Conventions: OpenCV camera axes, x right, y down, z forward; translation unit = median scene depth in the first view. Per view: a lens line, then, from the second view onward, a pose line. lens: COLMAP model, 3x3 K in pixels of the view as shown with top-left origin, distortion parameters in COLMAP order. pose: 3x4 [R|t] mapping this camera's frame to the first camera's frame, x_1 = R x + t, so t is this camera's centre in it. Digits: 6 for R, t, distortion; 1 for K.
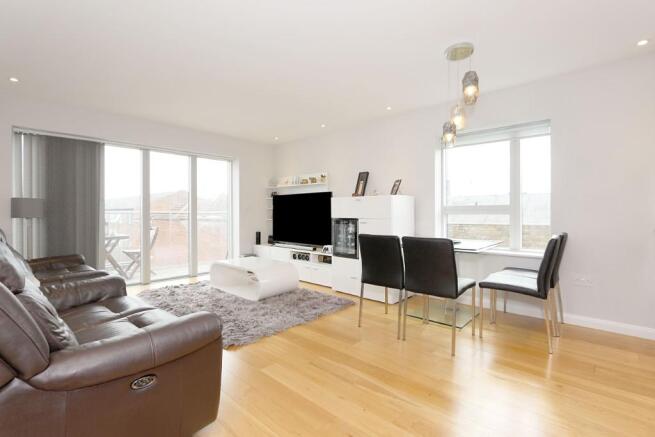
lens RADIAL K [[292.3, 0, 327.5], [0, 292.3, 218.5], [0, 0, 1]] dist [0.000019, -0.000020]
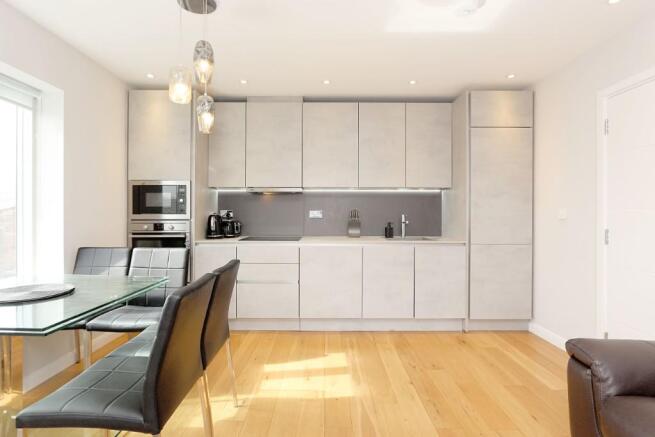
lens RADIAL K [[328.0, 0, 327.4], [0, 328.0, 209.9], [0, 0, 1]] dist [-0.035635, 0.000012]
pose [[-0.648070, -0.004602, 0.761567, -0.222152], [0.009514, 0.999855, 0.014139, -0.049022], [-0.761522, 0.016409, -0.647932, 0.810710]]
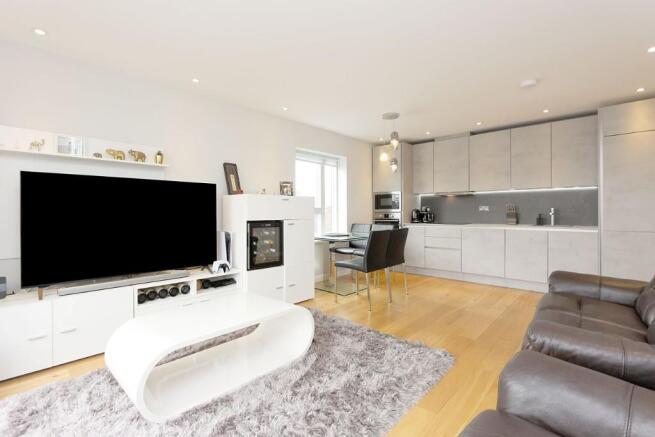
lens RADIAL K [[292.3, 0, 327.5], [0, 292.3, 218.5], [0, 0, 1]] dist [0.000019, -0.000020]
pose [[0.049278, -0.023693, 0.998504, -0.792676], [0.021325, 0.999516, 0.022665, -0.022561], [-0.998557, 0.020176, 0.049760, 0.822836]]
